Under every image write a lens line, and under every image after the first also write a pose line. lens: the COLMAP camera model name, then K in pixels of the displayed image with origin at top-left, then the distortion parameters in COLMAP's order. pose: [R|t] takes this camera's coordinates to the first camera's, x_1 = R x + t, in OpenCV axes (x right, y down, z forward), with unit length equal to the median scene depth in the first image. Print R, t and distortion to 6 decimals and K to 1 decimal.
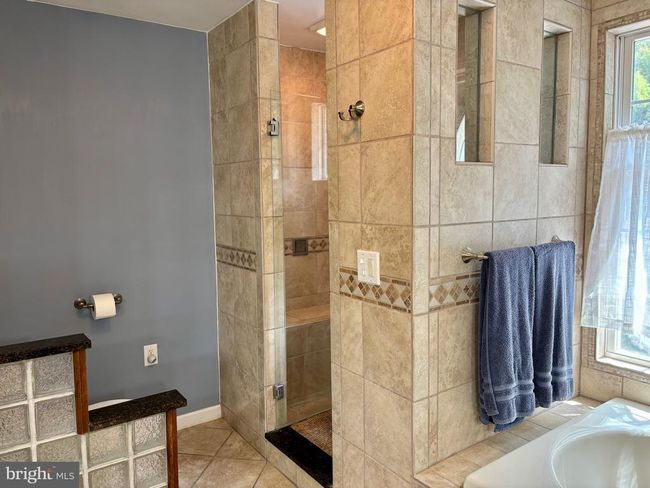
lens RADIAL K [[493.1, 0, 323.9], [0, 493.1, 241.4], [0, 0, 1]] dist [0.050584, -0.054266]
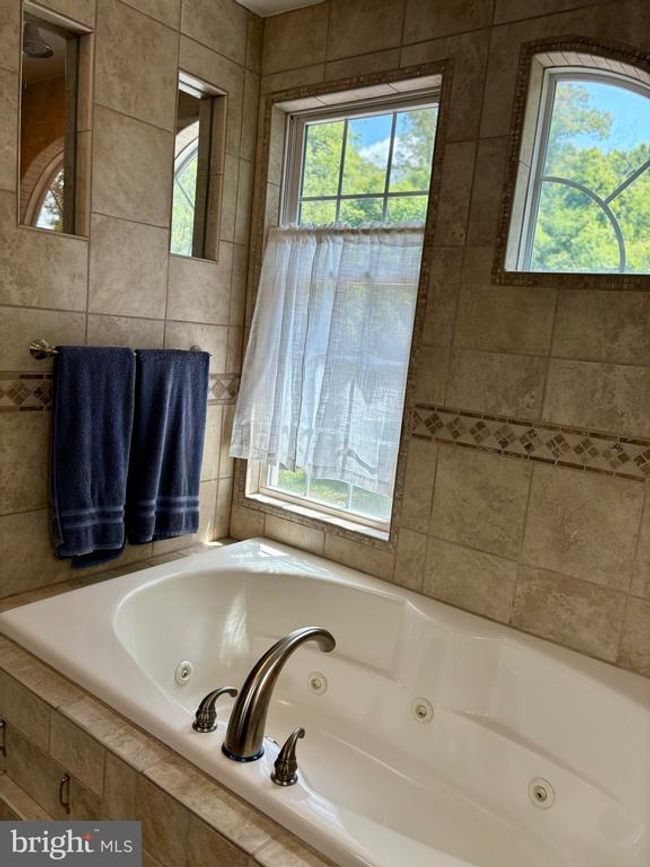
lens RADIAL K [[657.7, 0, 324.7], [0, 657.7, 439.0], [0, 0, 1]] dist [0.050584, -0.054266]
pose [[0.946987, 0.057348, 0.316111, 0.362854], [-0.085559, 0.993423, 0.076091, 0.046570], [-0.309668, -0.099103, 0.945666, -0.147630]]
